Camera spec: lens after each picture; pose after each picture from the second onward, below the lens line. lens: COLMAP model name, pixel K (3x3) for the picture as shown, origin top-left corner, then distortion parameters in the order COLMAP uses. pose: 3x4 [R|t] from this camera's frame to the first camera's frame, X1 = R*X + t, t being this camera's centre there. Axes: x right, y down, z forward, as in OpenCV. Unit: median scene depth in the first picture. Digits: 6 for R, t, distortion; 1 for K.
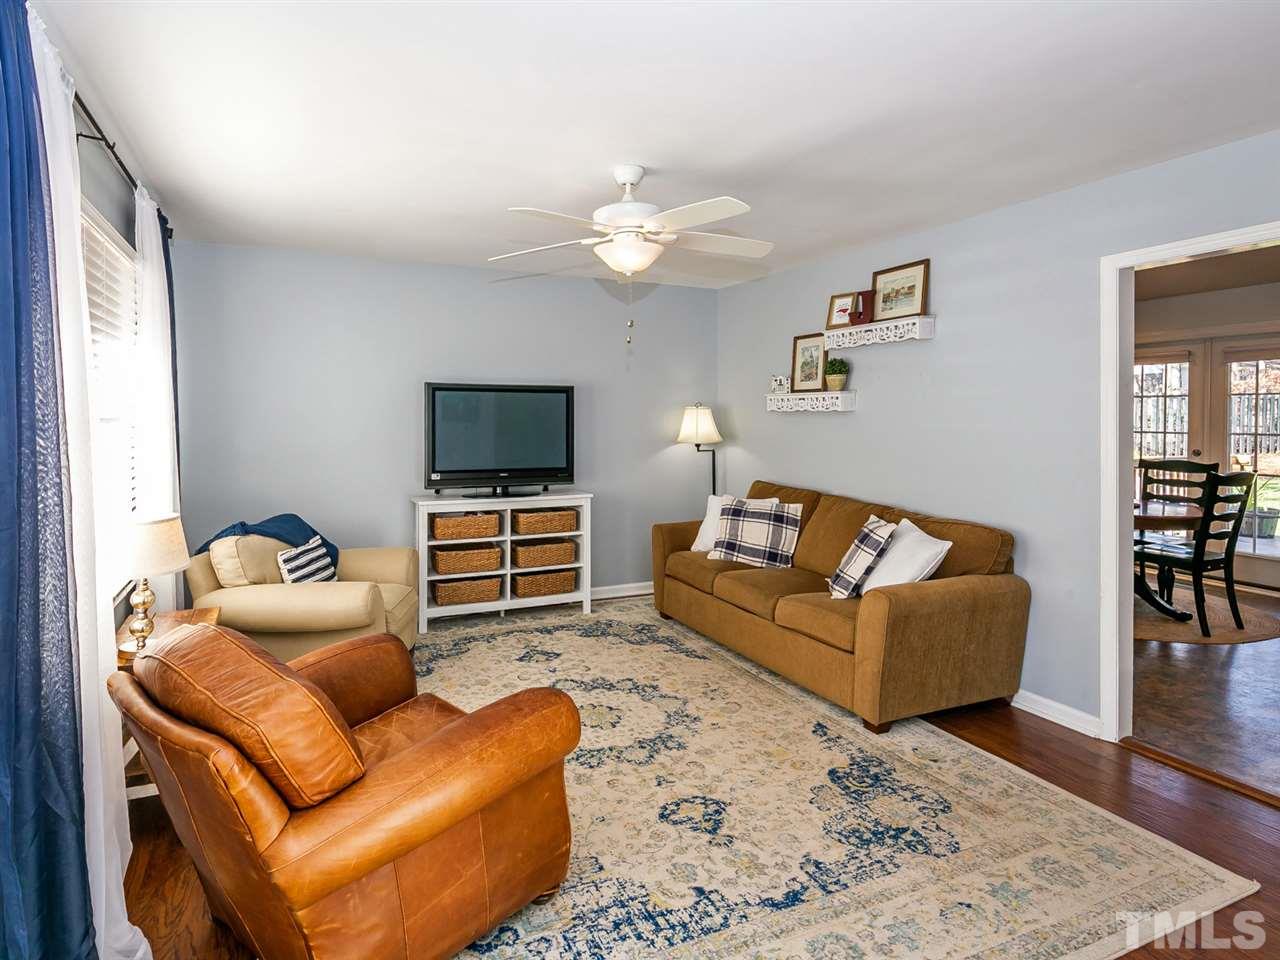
lens RADIAL K [[732.2, 0, 604.5], [0, 732.2, 410.5], [0, 0, 1]] dist [0.006512, -0.000092]
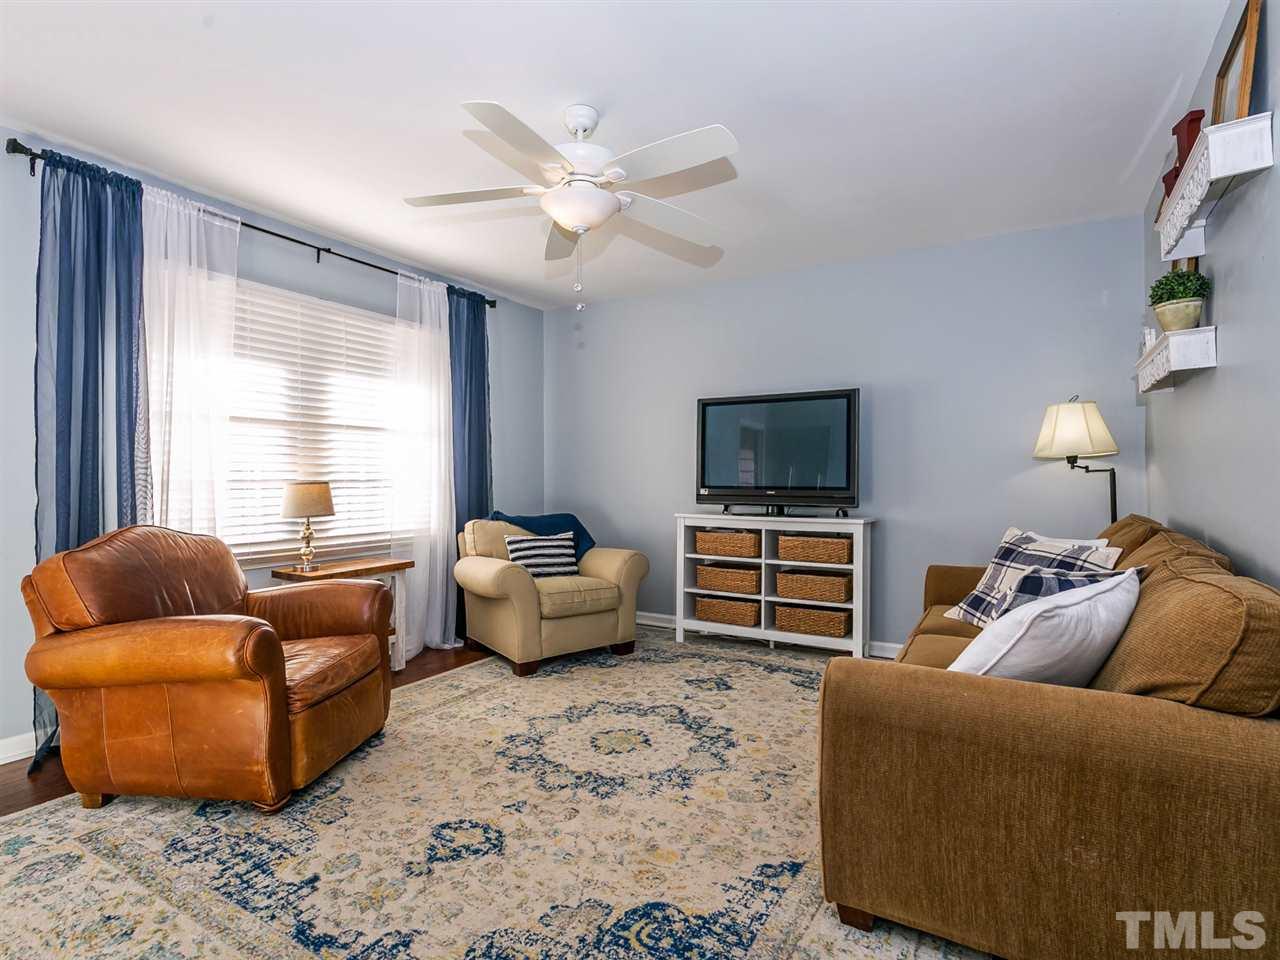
lens RADIAL K [[677.0, 0, 612.6], [0, 677.0, 469.2], [0, 0, 1]] dist [0.004507, 0.000251]
pose [[0.548553, -0.013473, -0.836007, 0.666208], [0.005177, 0.999906, -0.012717, 0.098865], [0.836100, 0.002648, 0.548571, 0.539264]]
